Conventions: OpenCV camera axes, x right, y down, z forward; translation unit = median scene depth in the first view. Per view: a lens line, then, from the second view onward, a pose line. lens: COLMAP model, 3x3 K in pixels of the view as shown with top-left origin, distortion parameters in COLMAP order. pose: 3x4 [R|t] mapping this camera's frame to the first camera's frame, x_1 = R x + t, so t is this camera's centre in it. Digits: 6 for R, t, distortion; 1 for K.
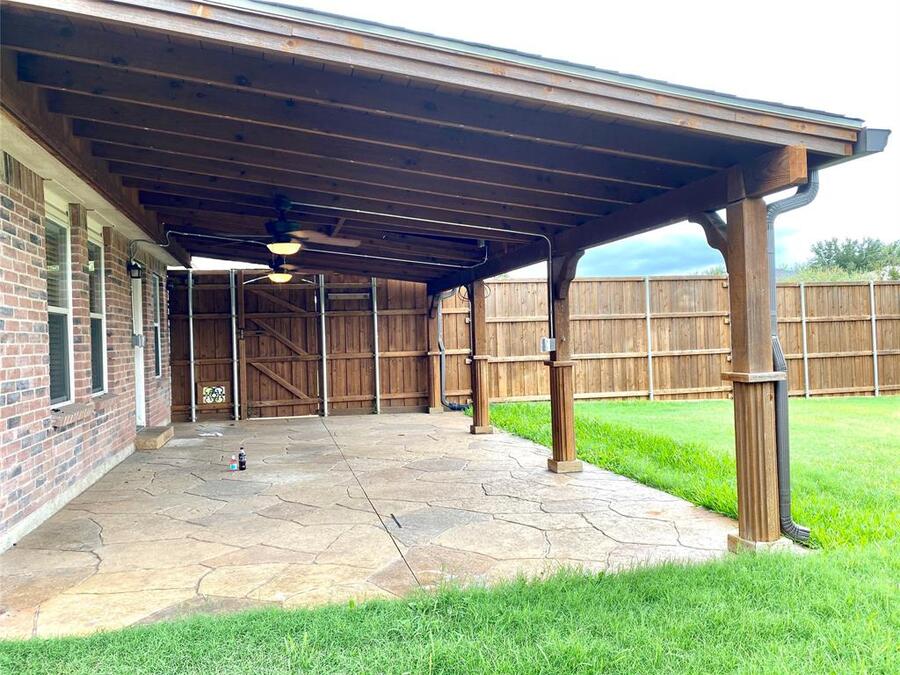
lens RADIAL K [[690.8, 0, 448.9], [0, 690.8, 332.9], [0, 0, 1]] dist [0.047487, -0.054946]
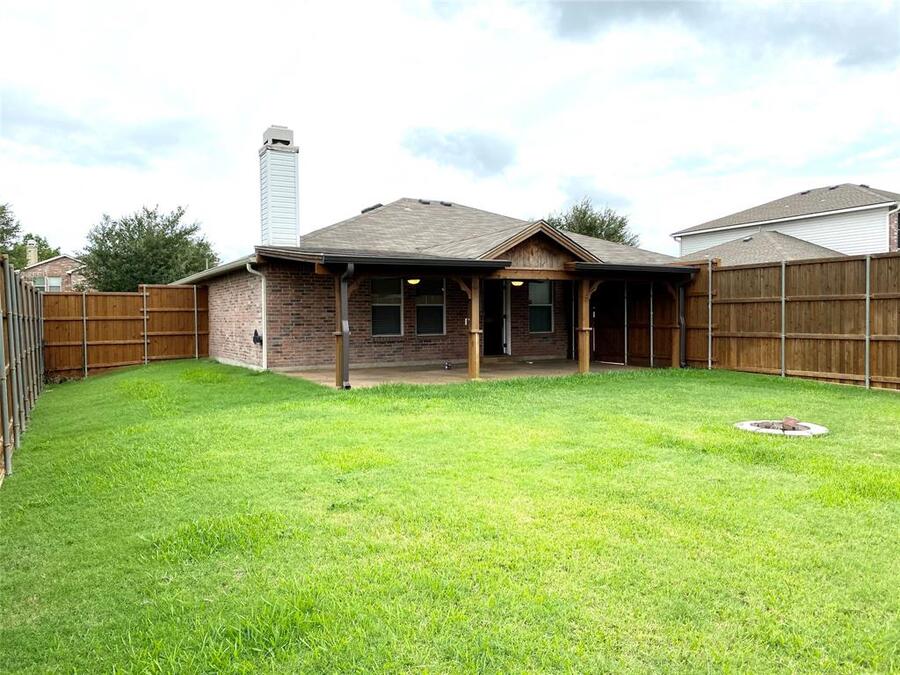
lens RADIAL K [[690.8, 0, 448.9], [0, 690.8, 332.9], [0, 0, 1]] dist [0.047487, -0.054946]
pose [[0.243962, 0.050287, -0.968480, 1.065544], [0.012586, 0.998406, 0.055011, -0.034556], [0.969703, -0.025609, 0.242940, 0.217774]]
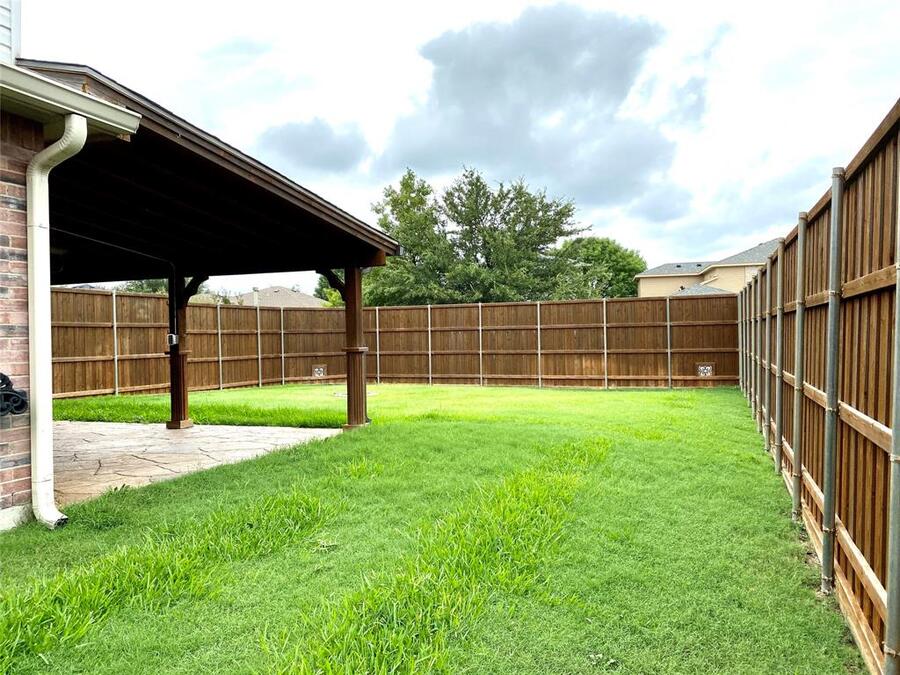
lens RADIAL K [[690.8, 0, 448.9], [0, 690.8, 332.9], [0, 0, 1]] dist [0.047487, -0.054946]
pose [[0.578971, 0.025045, 0.814964, -0.346010], [-0.001760, 0.999564, -0.029468, 0.022523], [-0.815346, 0.015626, 0.578763, -0.145048]]
